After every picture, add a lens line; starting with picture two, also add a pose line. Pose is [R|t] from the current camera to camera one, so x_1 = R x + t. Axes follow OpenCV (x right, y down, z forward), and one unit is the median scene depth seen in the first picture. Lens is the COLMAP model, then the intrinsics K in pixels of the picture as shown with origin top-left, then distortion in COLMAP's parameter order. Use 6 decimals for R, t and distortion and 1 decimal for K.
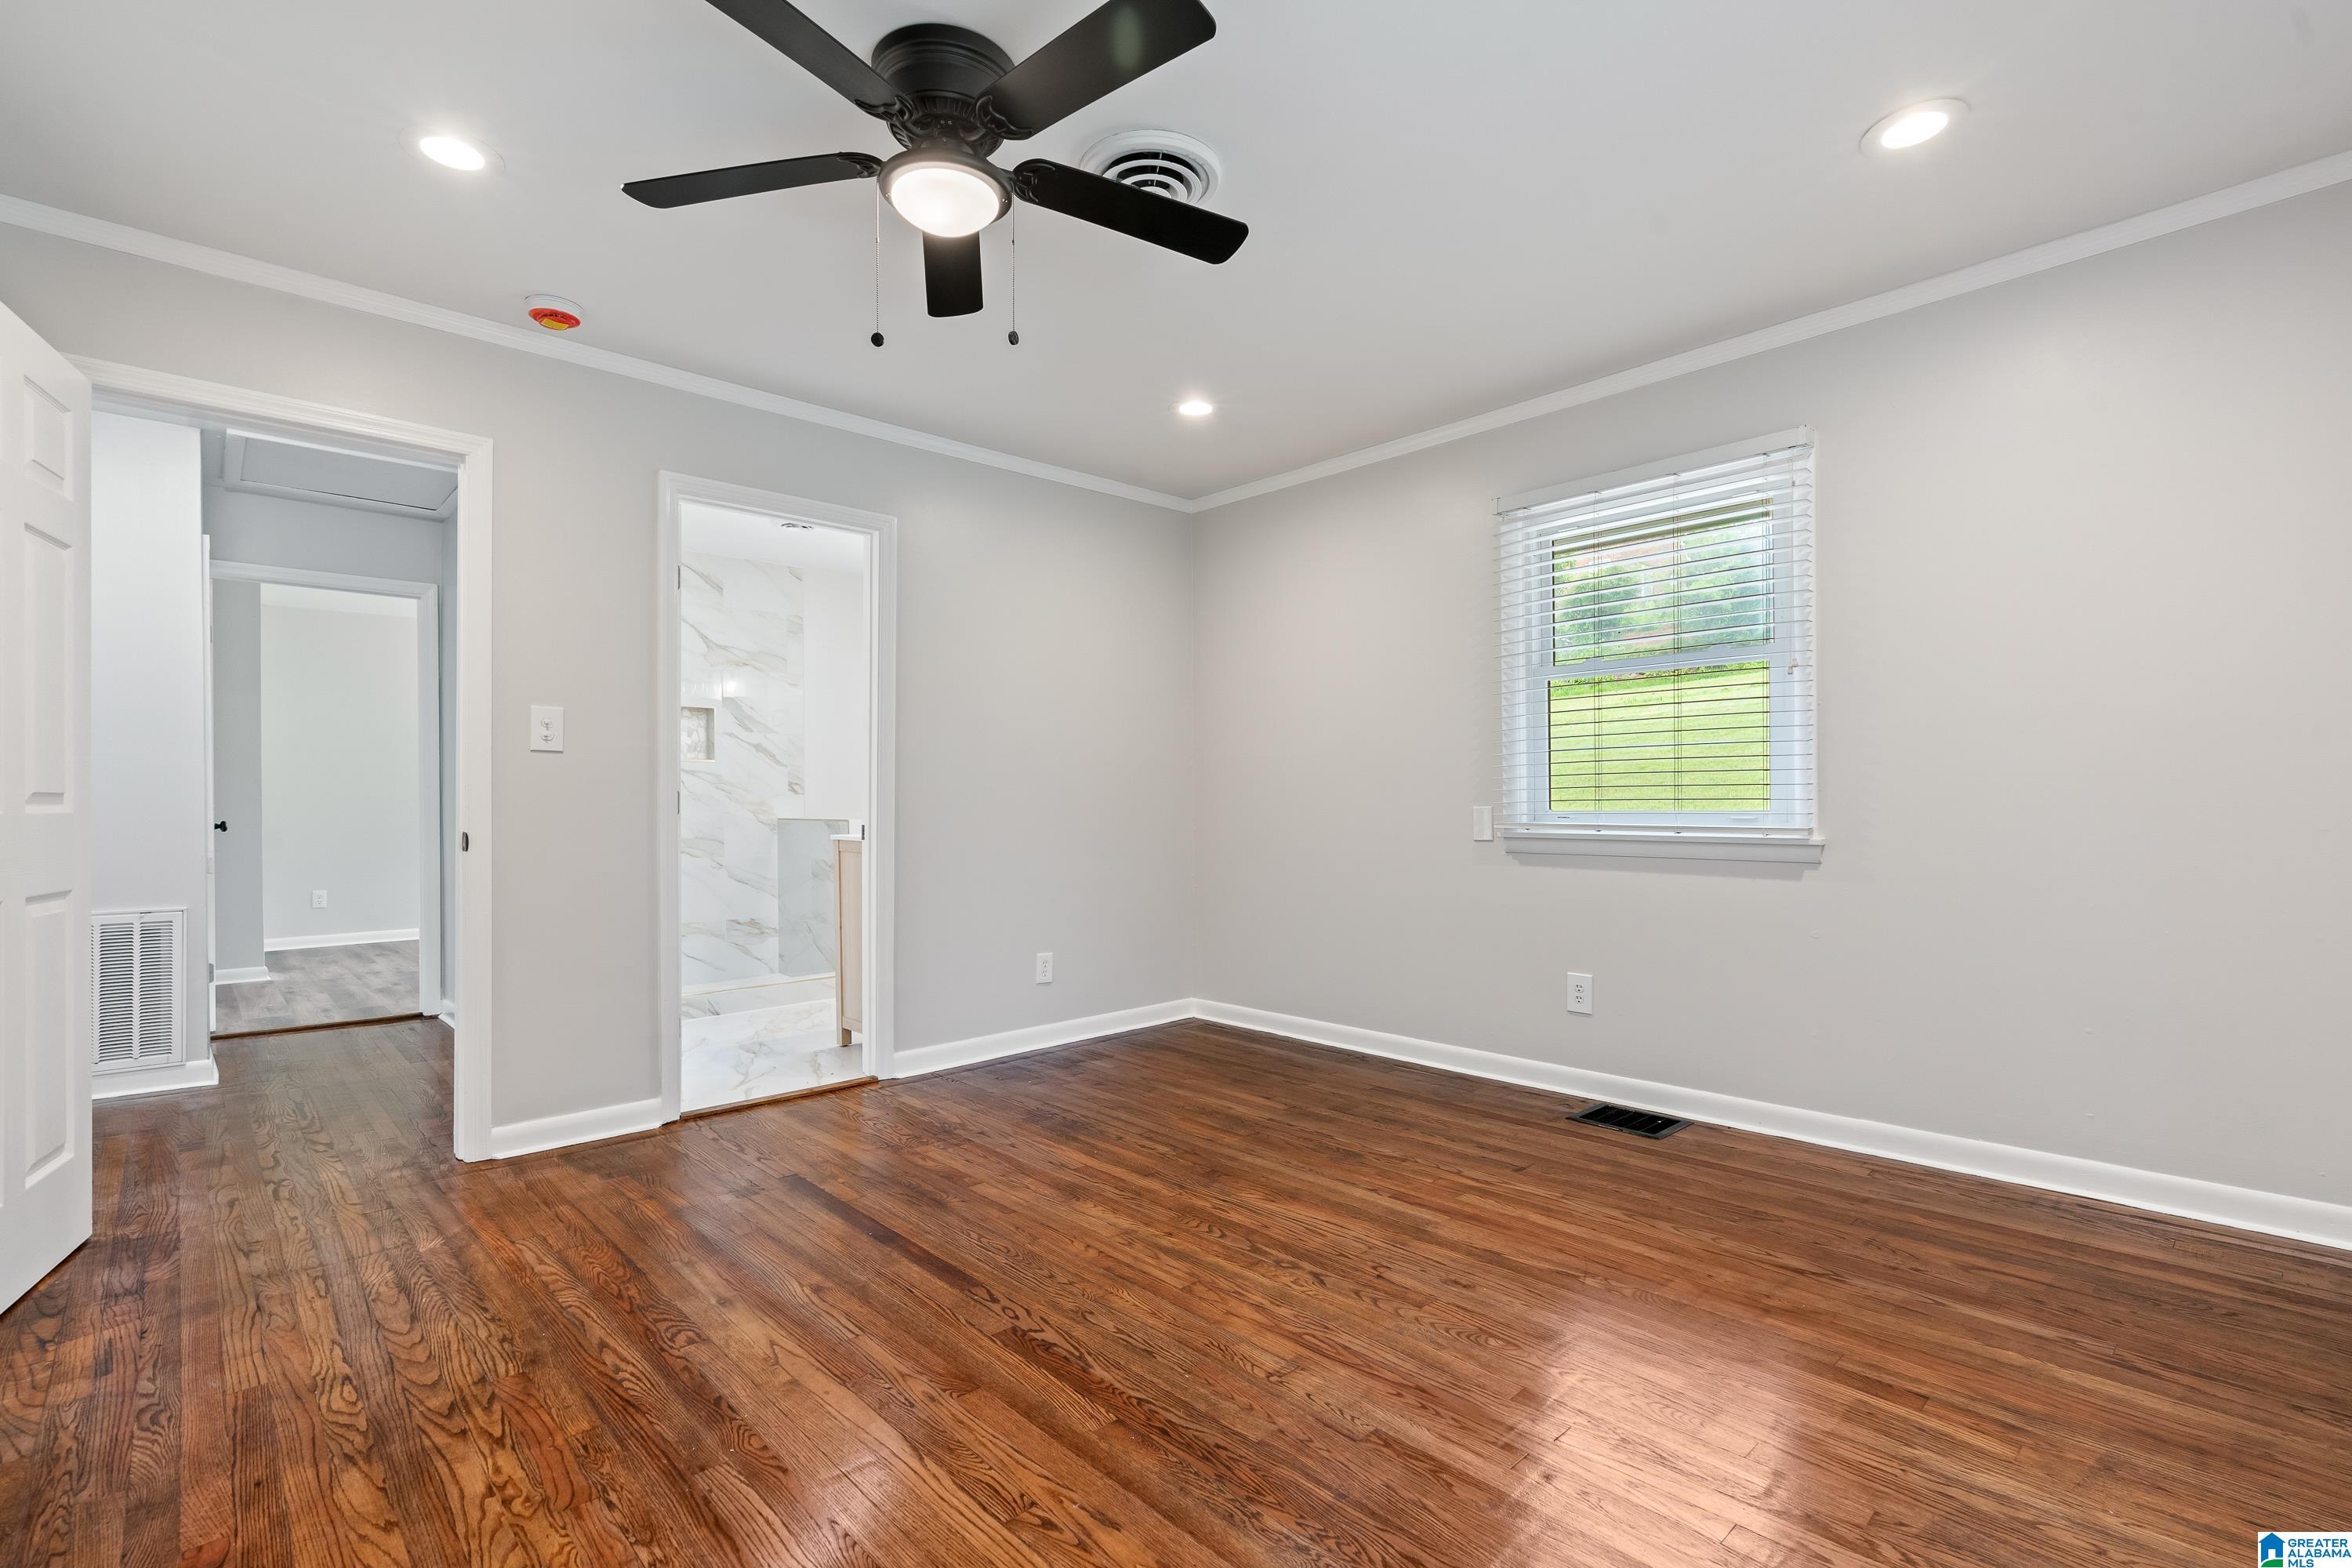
lens RADIAL K [[1075.5, 0, 1178.1], [0, 1075.5, 786.5], [0, 0, 1]] dist [-0.004495, 0.000777]
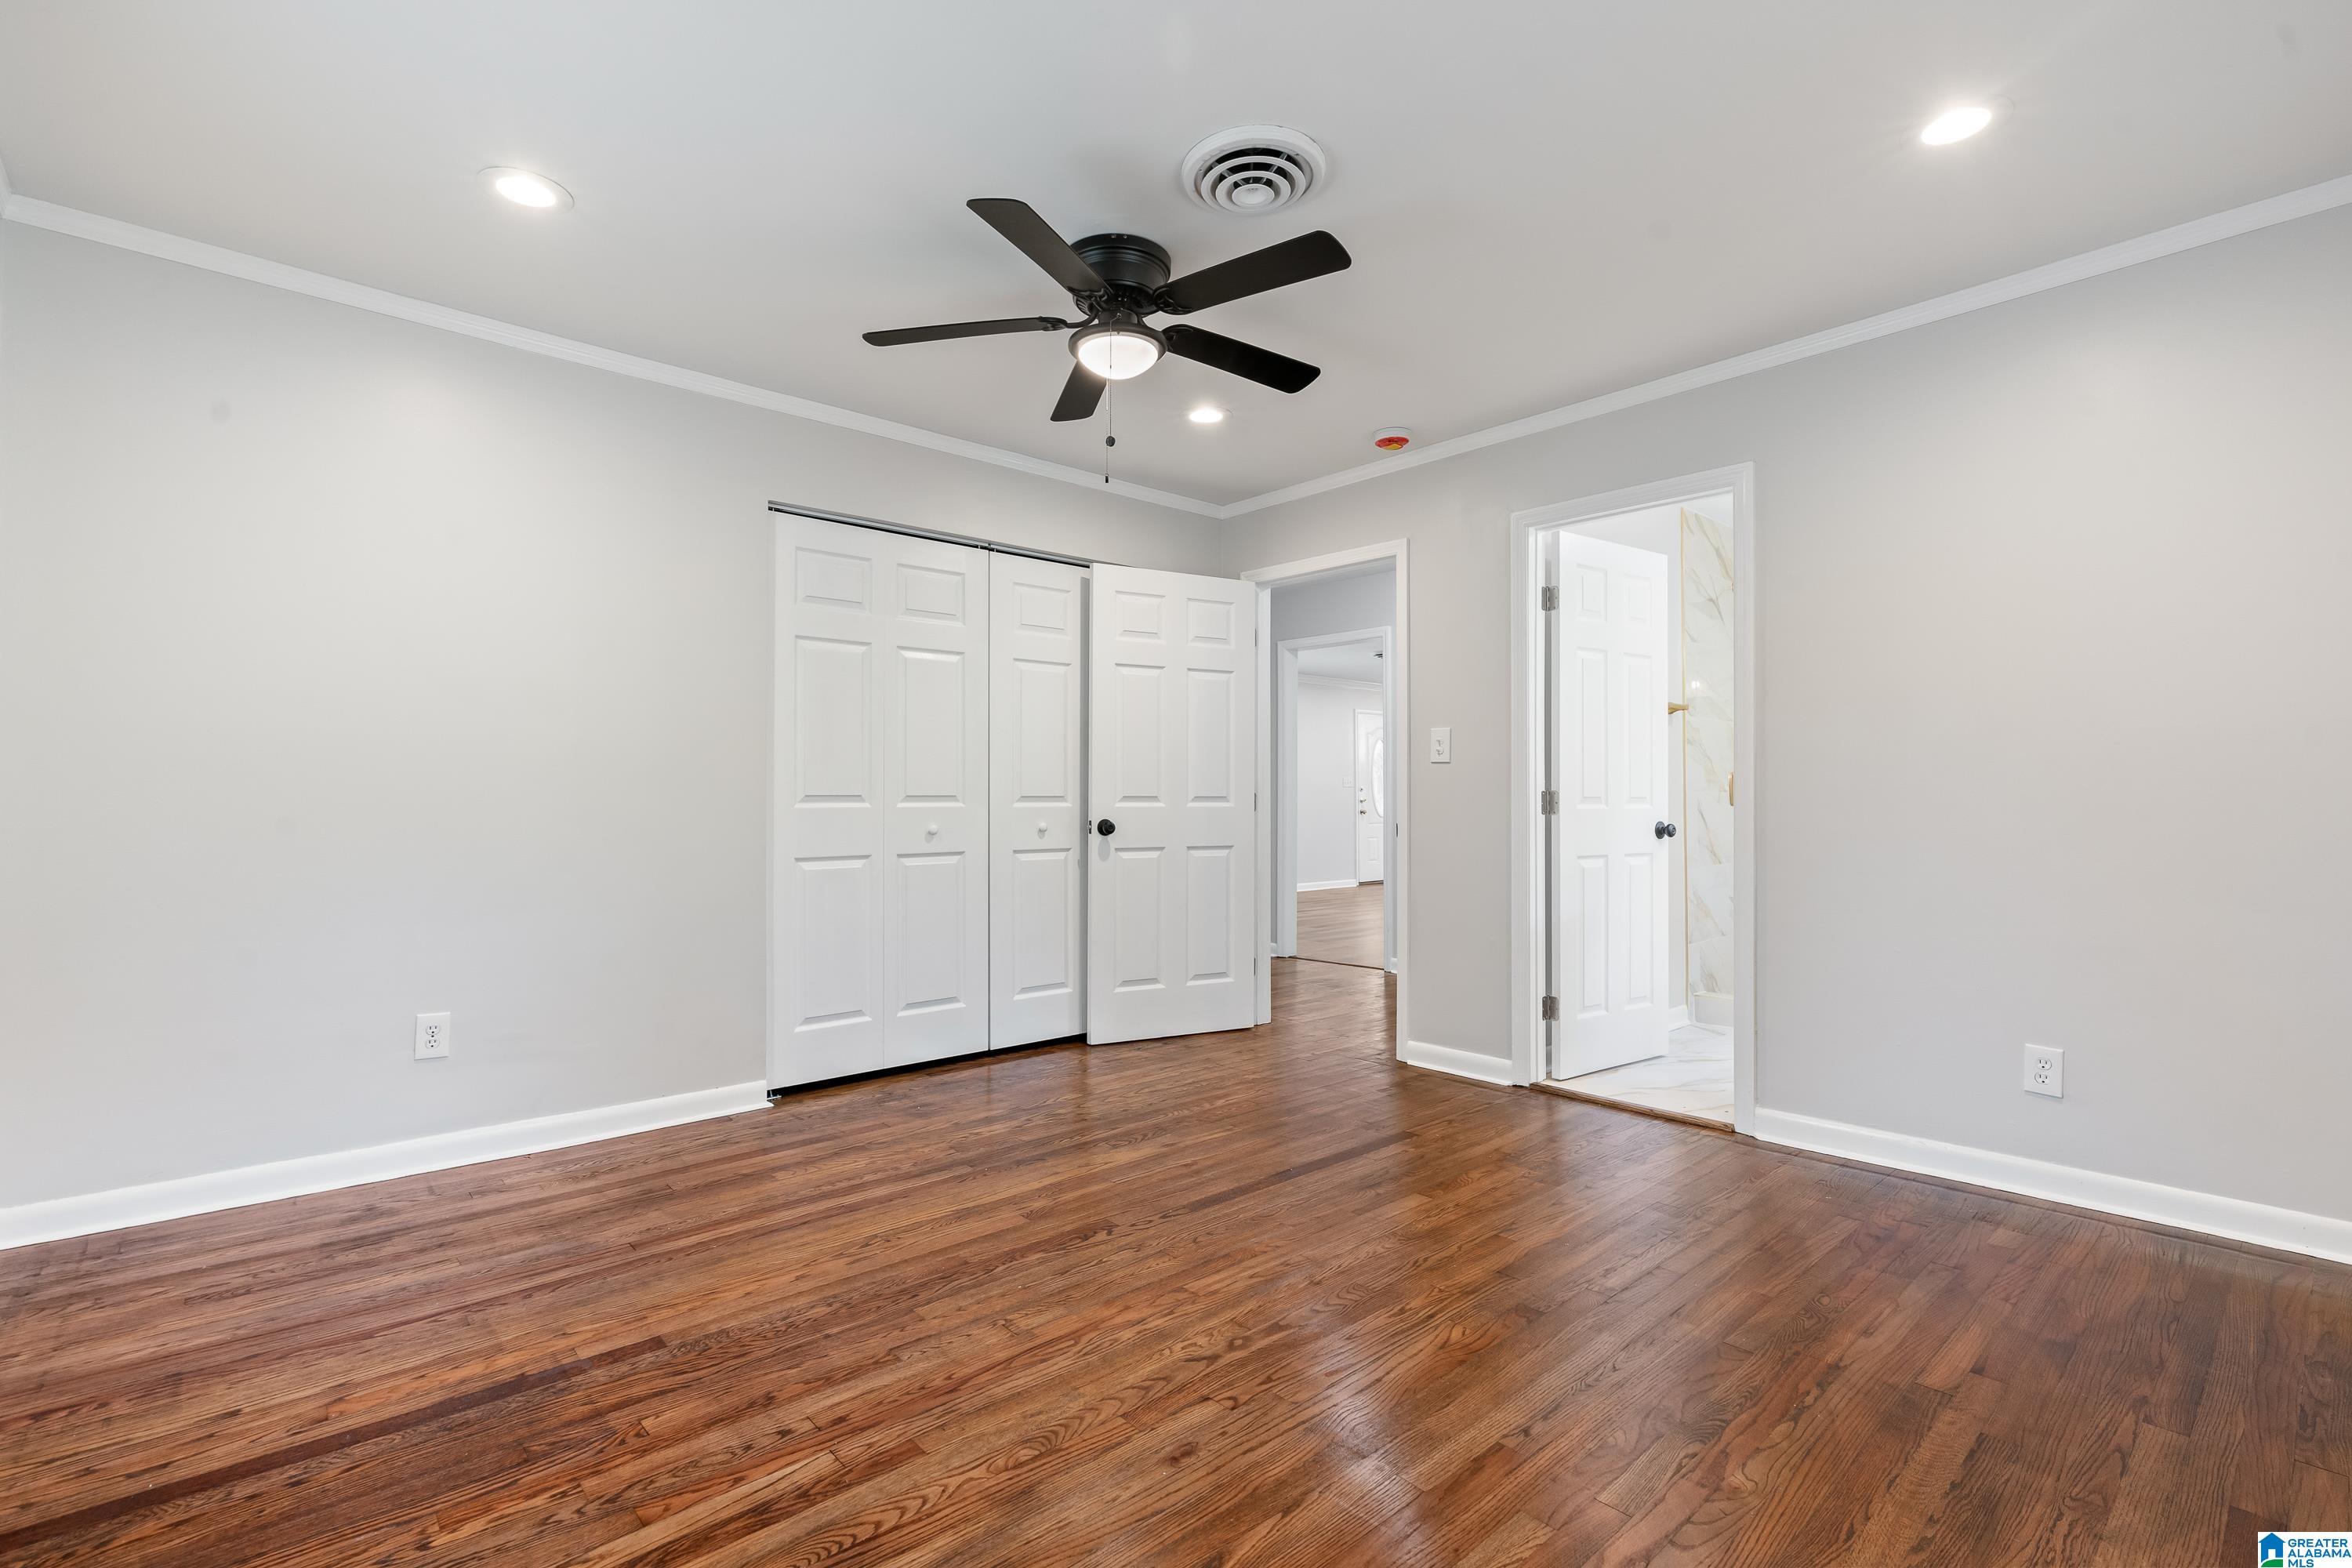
lens RADIAL K [[1075.5, 0, 1178.1], [0, 1075.5, 786.5], [0, 0, 1]] dist [-0.004495, 0.000777]
pose [[-0.025405, -0.008394, -0.999642, 0.860159], [0.014274, 0.999860, -0.008758, 0.003398], [0.999575, -0.014491, -0.025282, 0.867800]]
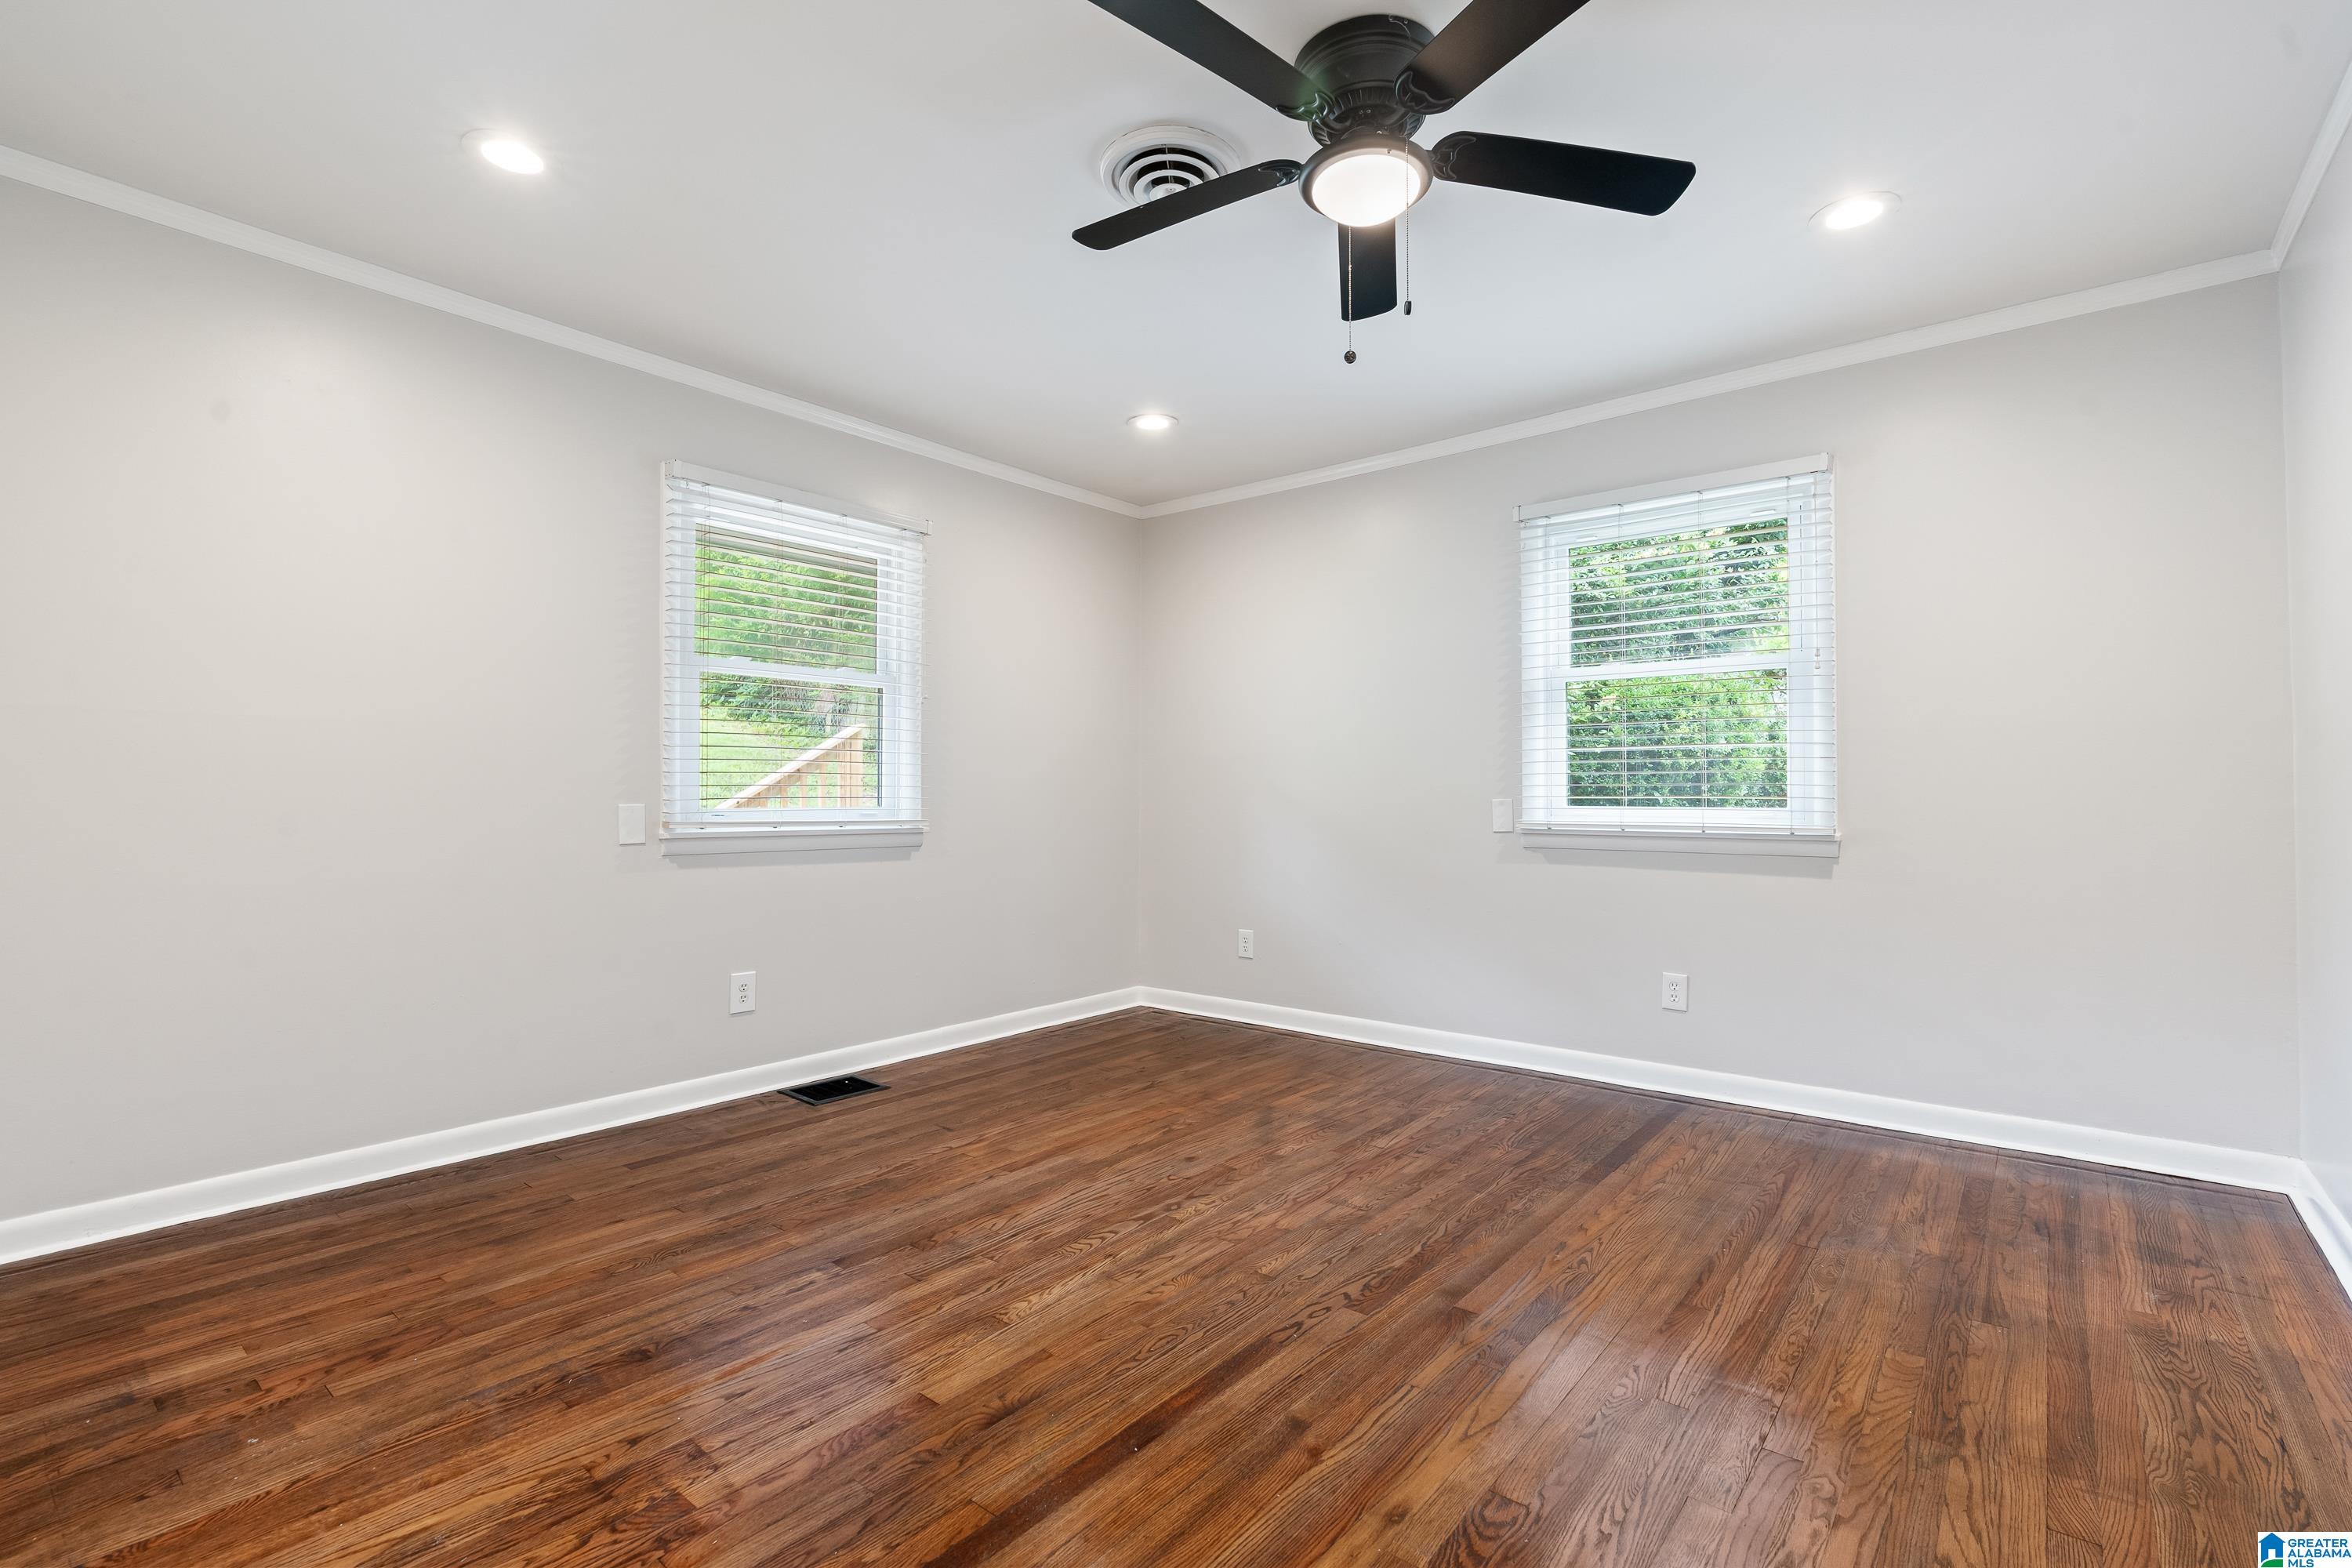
lens RADIAL K [[1054.7, 0, 1176.0], [0, 1054.7, 784.0], [0, 0, 1]] dist [-0.003232, 0.000222]
pose [[-0.124392, 0.020880, 0.992013, -0.891780], [-0.014966, 0.999625, -0.022917, 0.023456], [-0.992120, -0.017697, -0.124033, 1.012238]]
